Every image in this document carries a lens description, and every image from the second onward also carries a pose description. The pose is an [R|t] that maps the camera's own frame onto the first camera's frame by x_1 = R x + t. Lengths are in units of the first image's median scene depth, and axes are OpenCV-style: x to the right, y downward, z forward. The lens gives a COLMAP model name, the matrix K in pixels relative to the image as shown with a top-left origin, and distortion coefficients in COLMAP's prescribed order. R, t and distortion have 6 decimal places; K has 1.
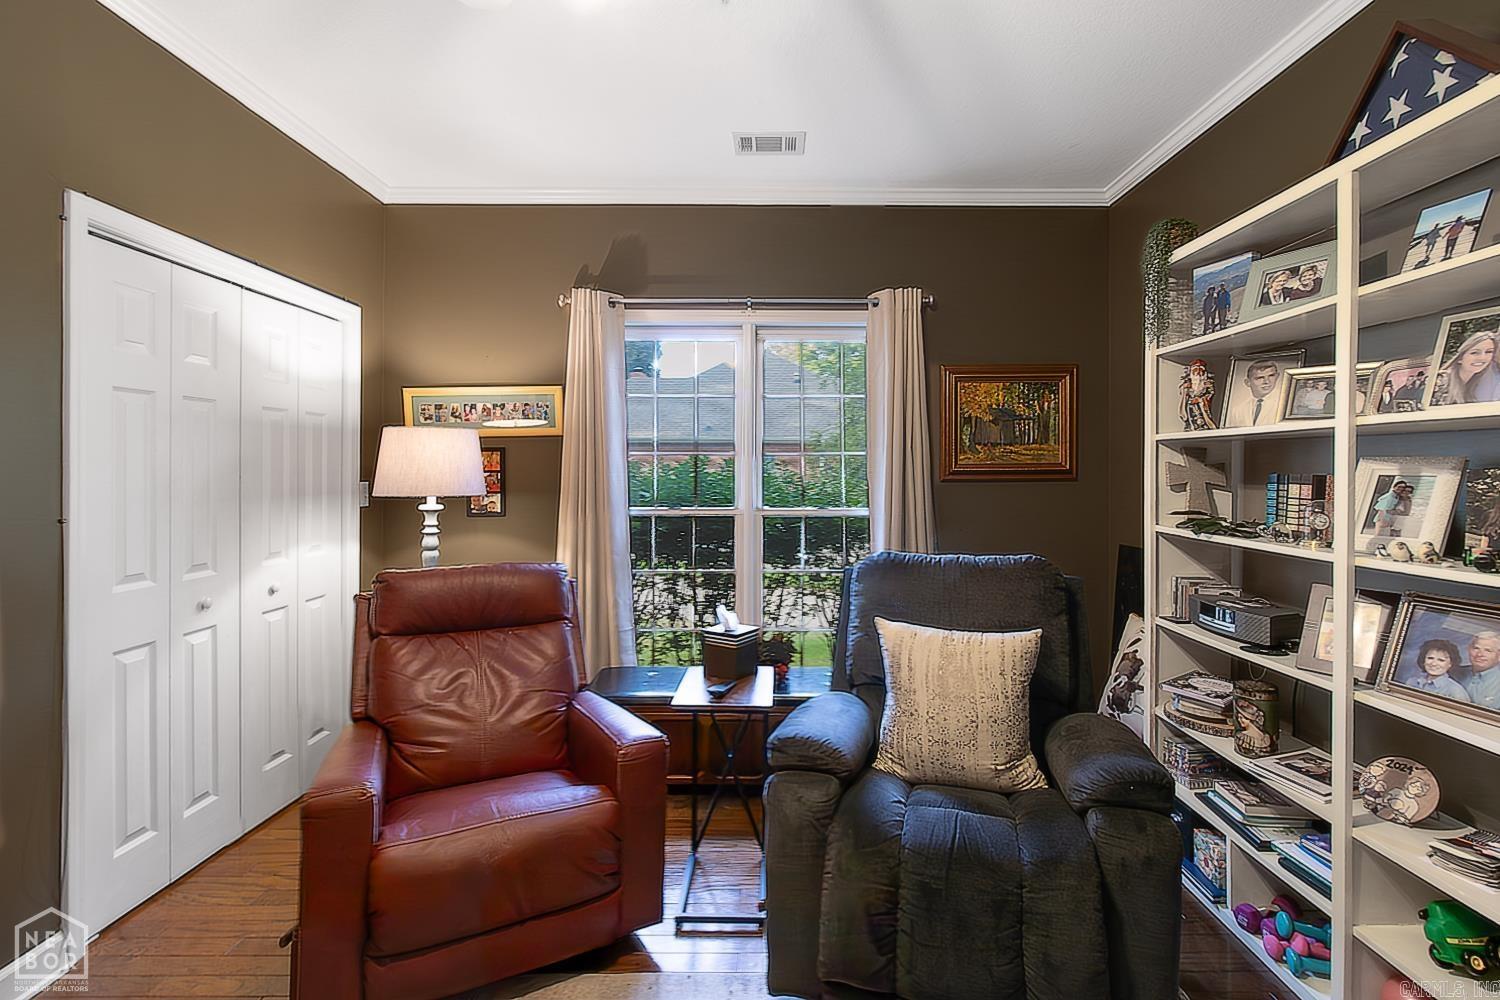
lens RADIAL K [[705.3, 0, 755.4], [0, 705.3, 474.0], [0, 0, 1]] dist [0.001243, 0.000417]
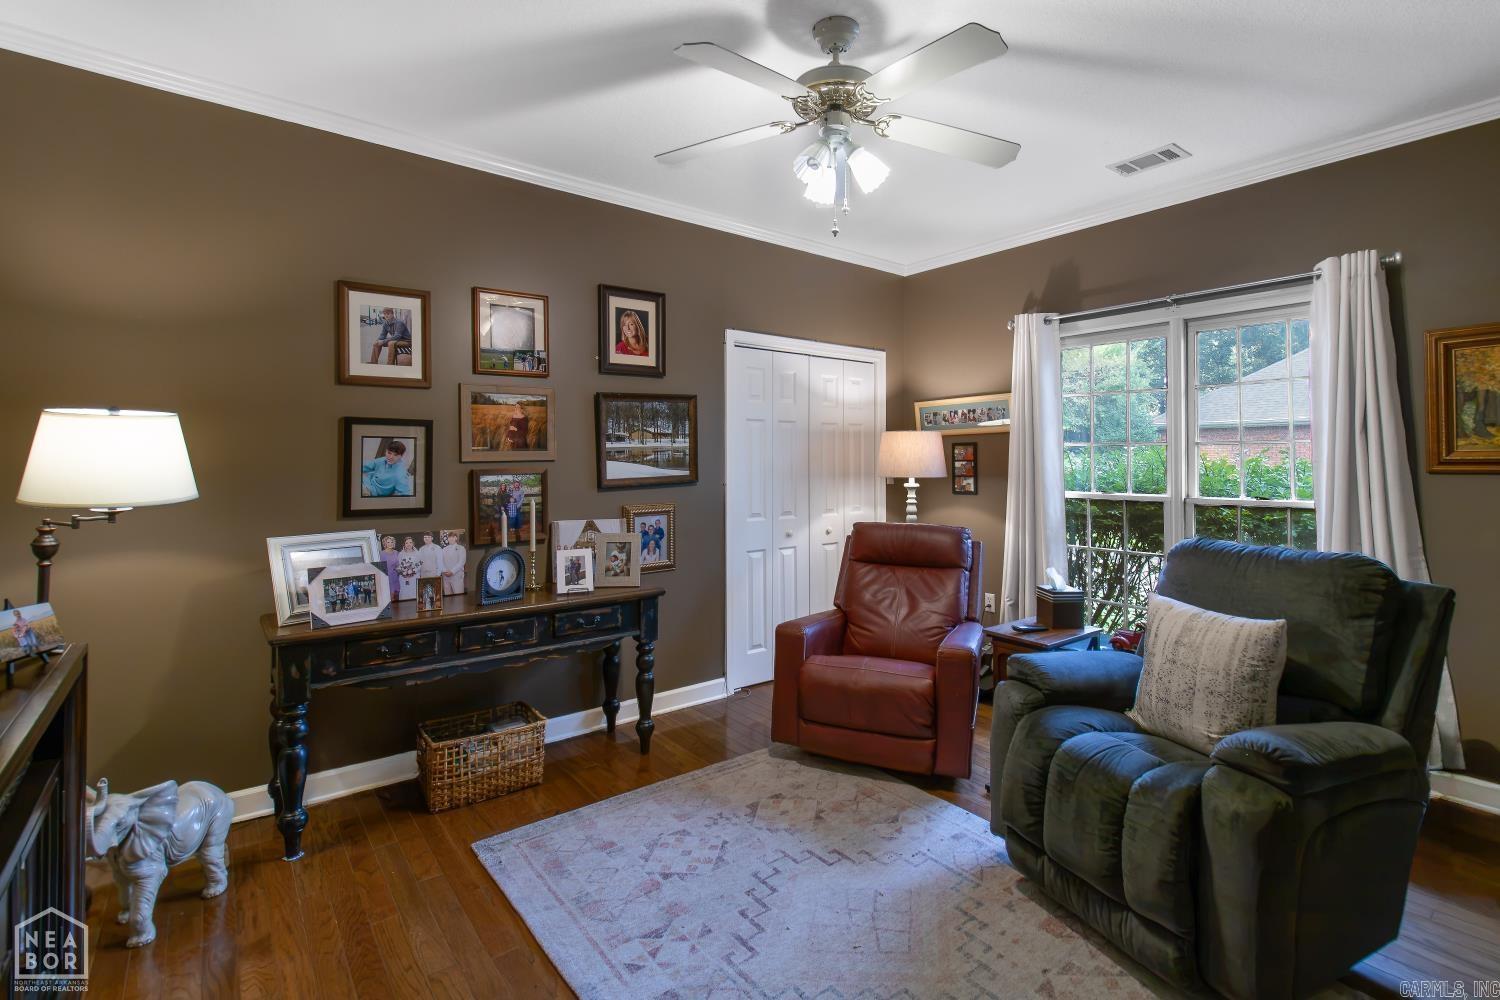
lens RADIAL K [[693.3, 0, 750.7], [0, 693.3, 455.7], [0, 0, 1]] dist [0.000660, 0.000080]
pose [[0.602965, -0.005674, -0.797747, 0.483718], [-0.000849, 0.999970, -0.007754, -0.002769], [0.797767, 0.005352, 0.602942, -0.131390]]
